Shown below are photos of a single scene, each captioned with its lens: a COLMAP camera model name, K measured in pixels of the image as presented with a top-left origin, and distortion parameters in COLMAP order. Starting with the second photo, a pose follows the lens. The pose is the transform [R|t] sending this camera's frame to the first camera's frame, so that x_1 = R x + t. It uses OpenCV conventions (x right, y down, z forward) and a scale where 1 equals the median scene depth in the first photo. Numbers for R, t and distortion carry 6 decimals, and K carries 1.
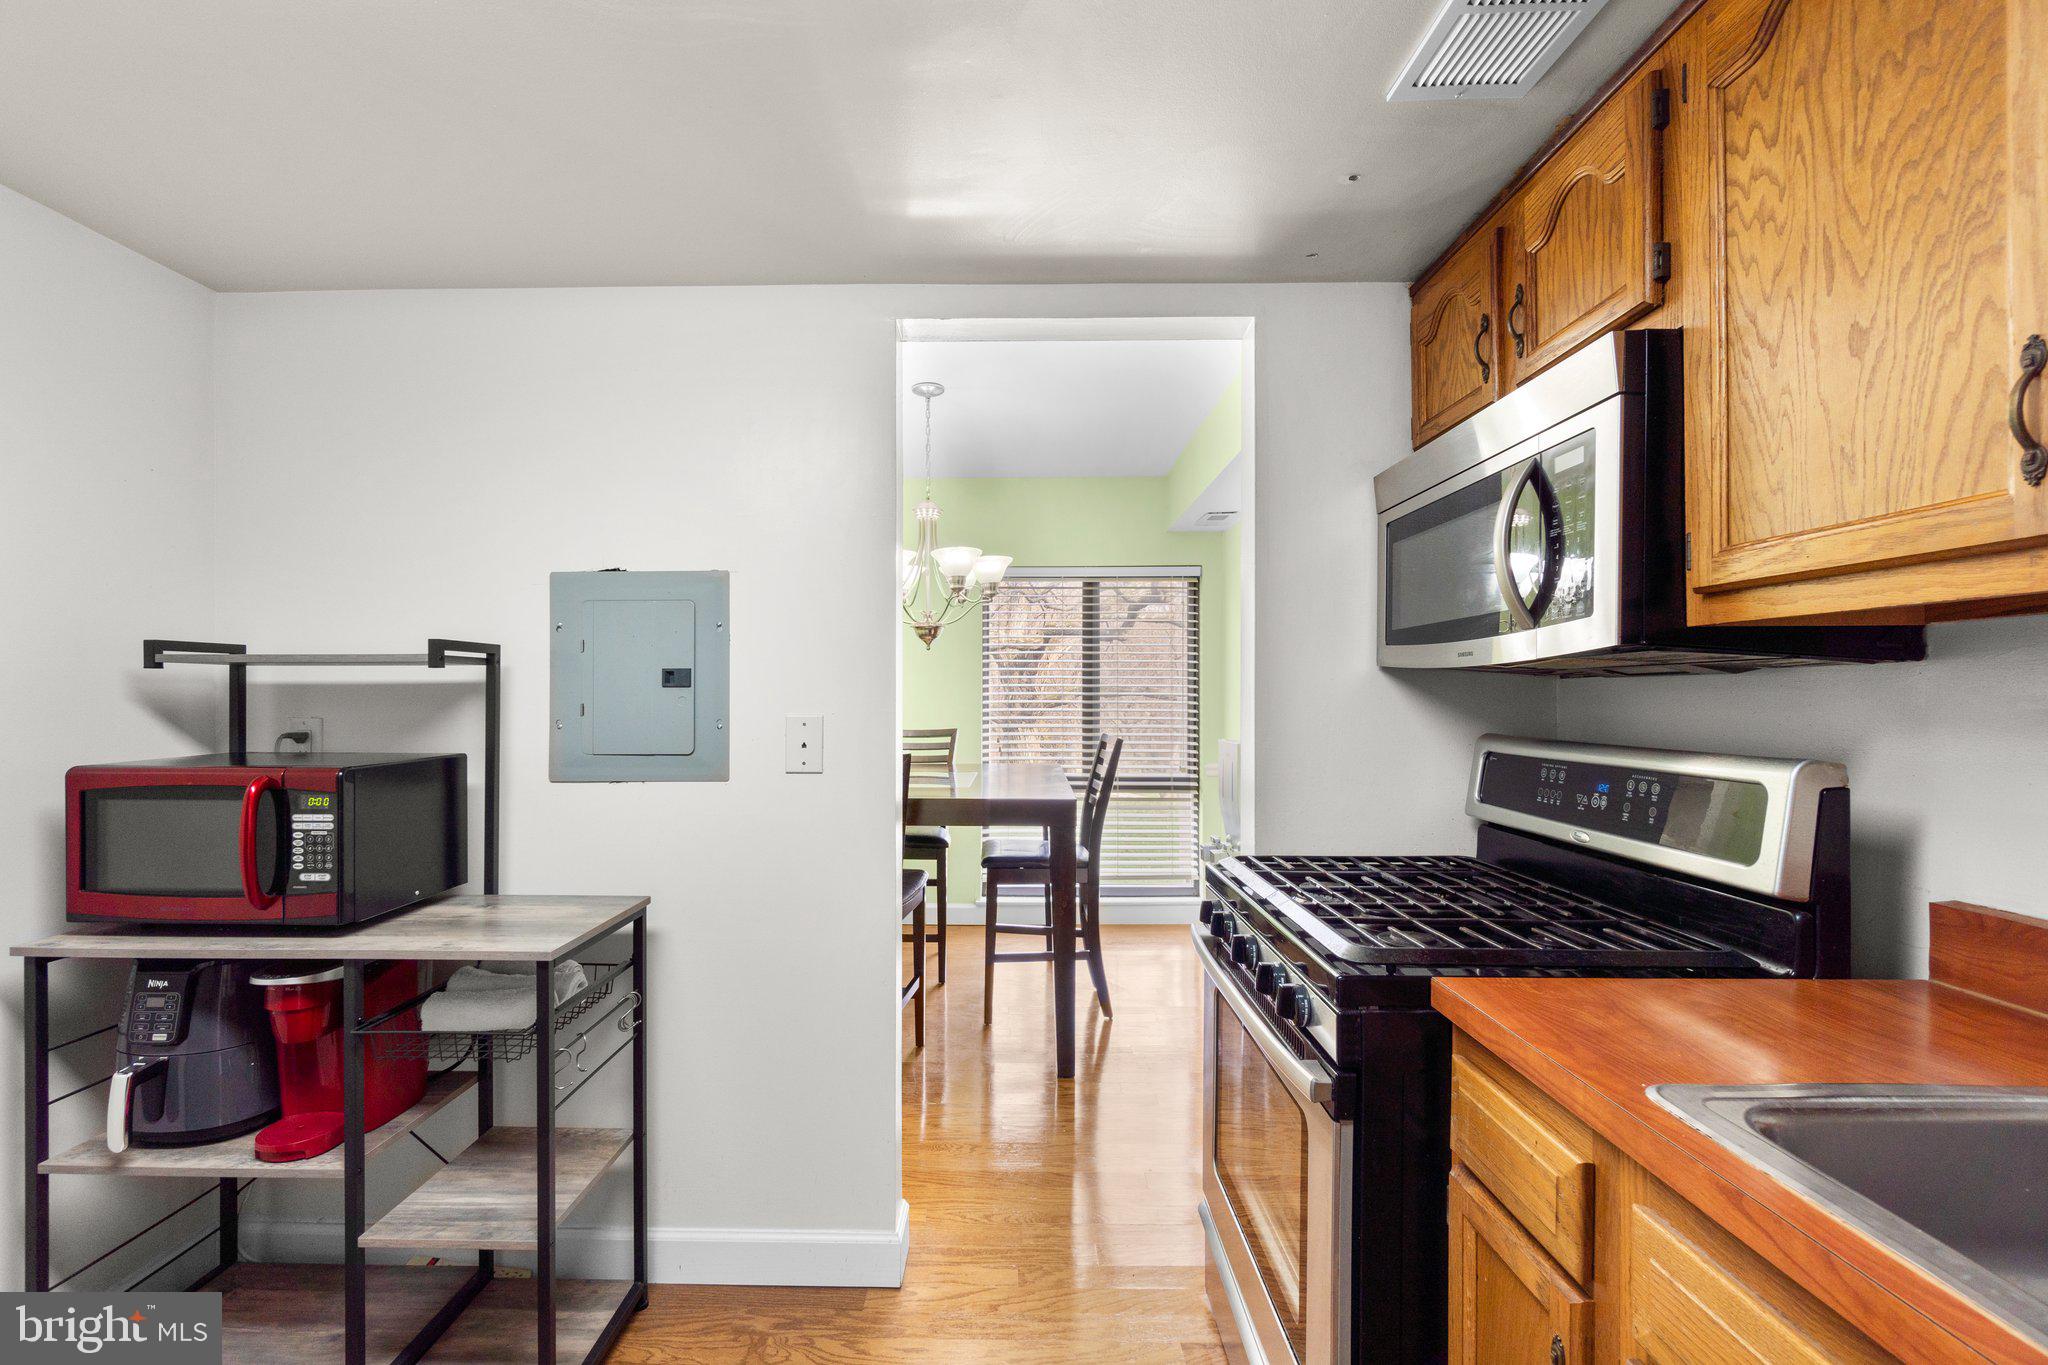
lens RADIAL K [[892.0, 0, 1020.3], [0, 892.0, 689.0], [0, 0, 1]] dist [-0.000252, 0.001074]
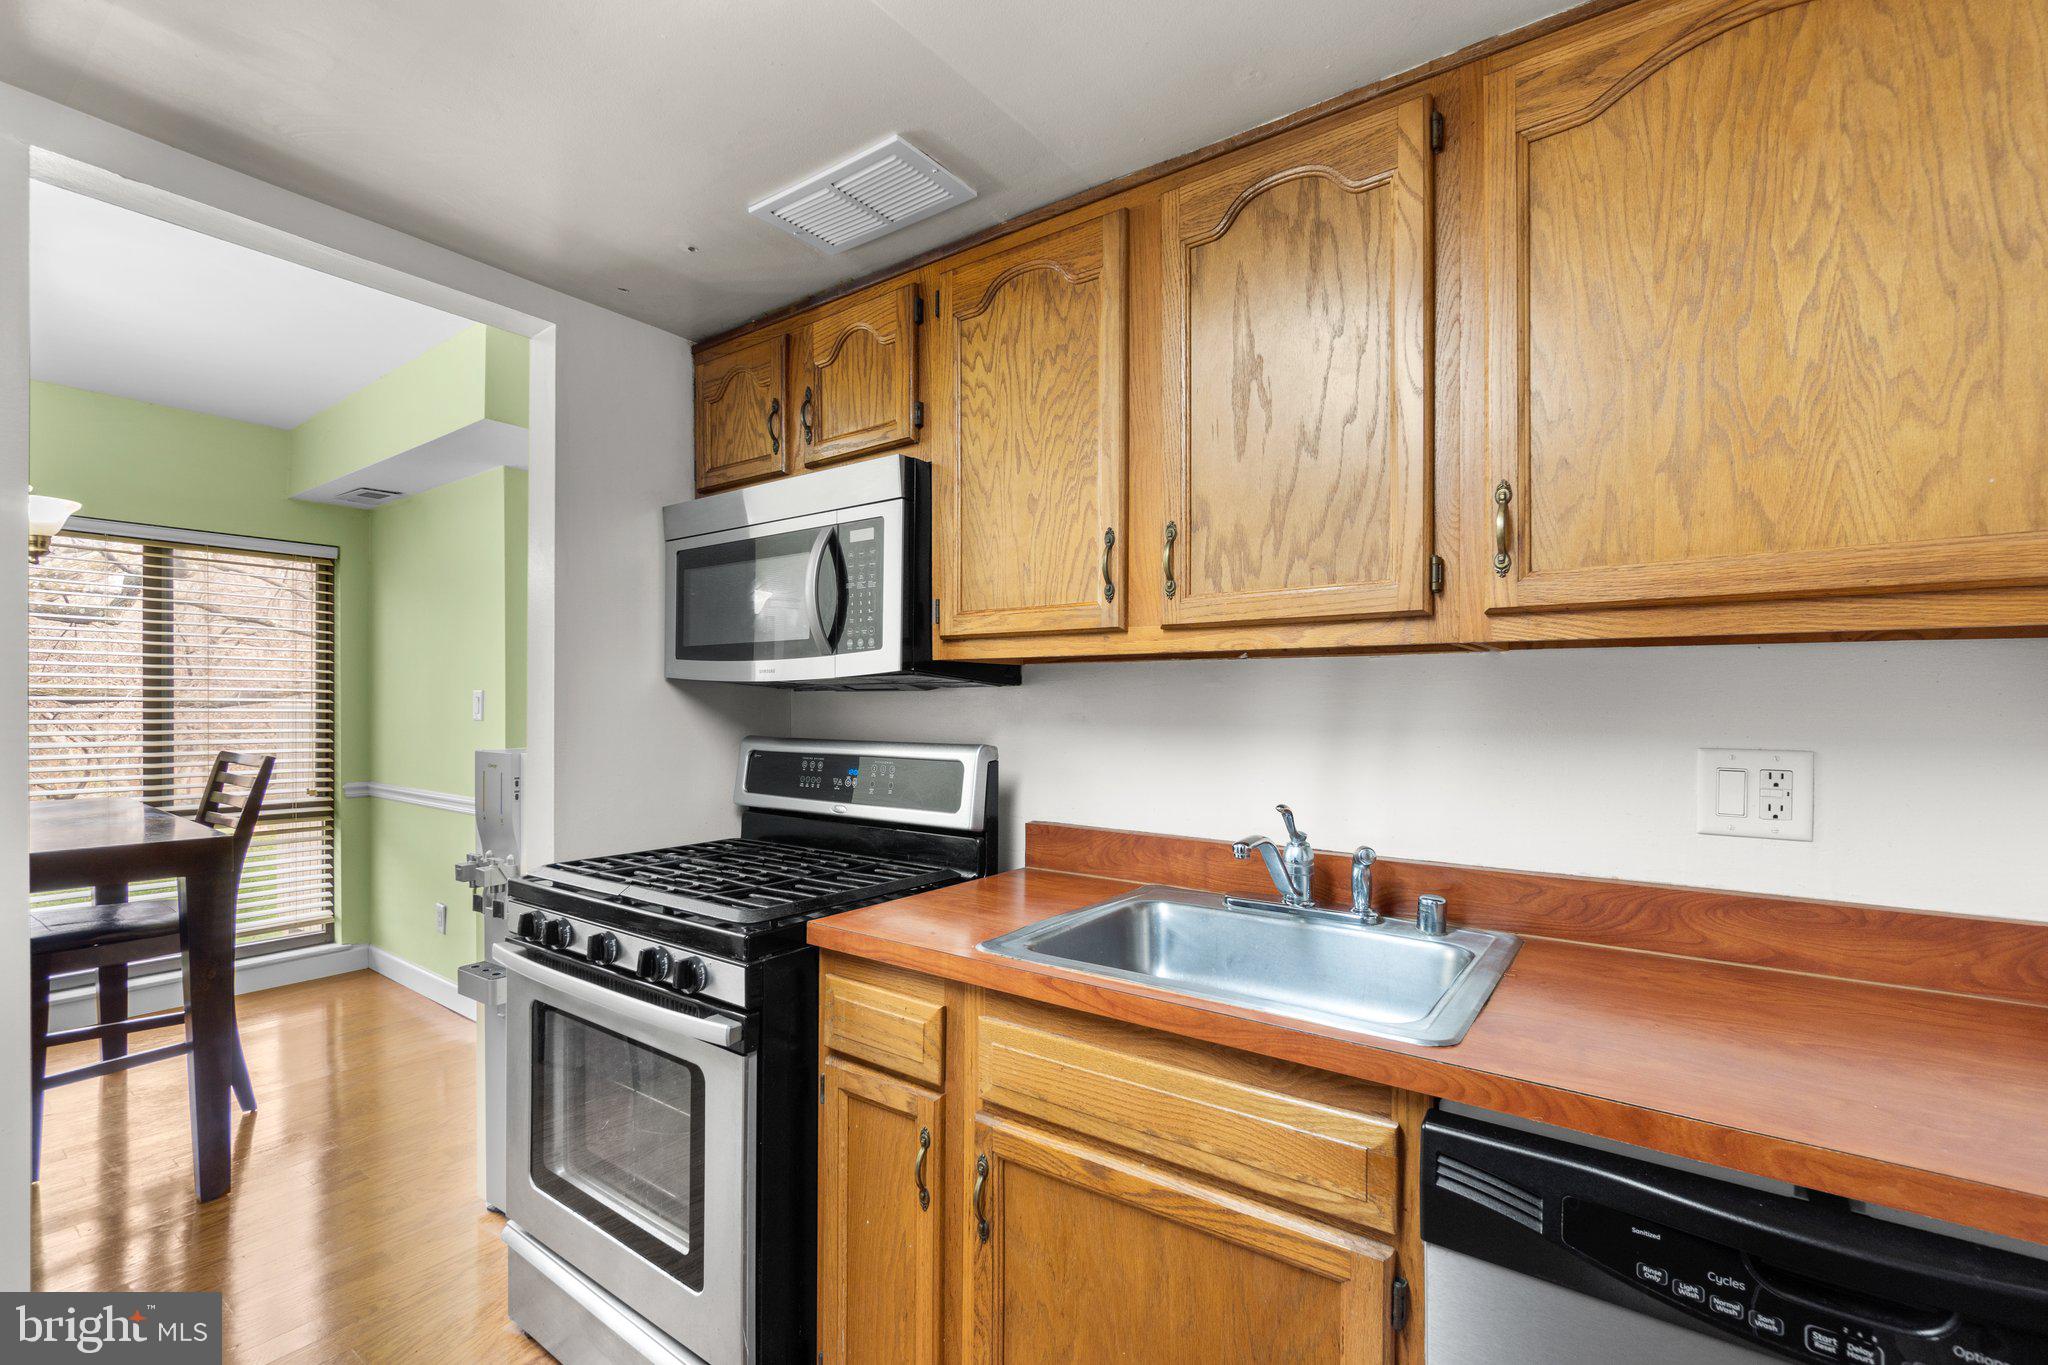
lens RADIAL K [[877.4, 0, 1020.4], [0, 877.4, 703.6], [0, 0, 1]] dist [-0.000510, -0.000217]
pose [[0.584024, 0.003755, 0.811728, -0.375291], [-0.010410, 0.999942, 0.002864, -0.001620], [-0.811670, -0.010123, 0.584029, 0.002486]]
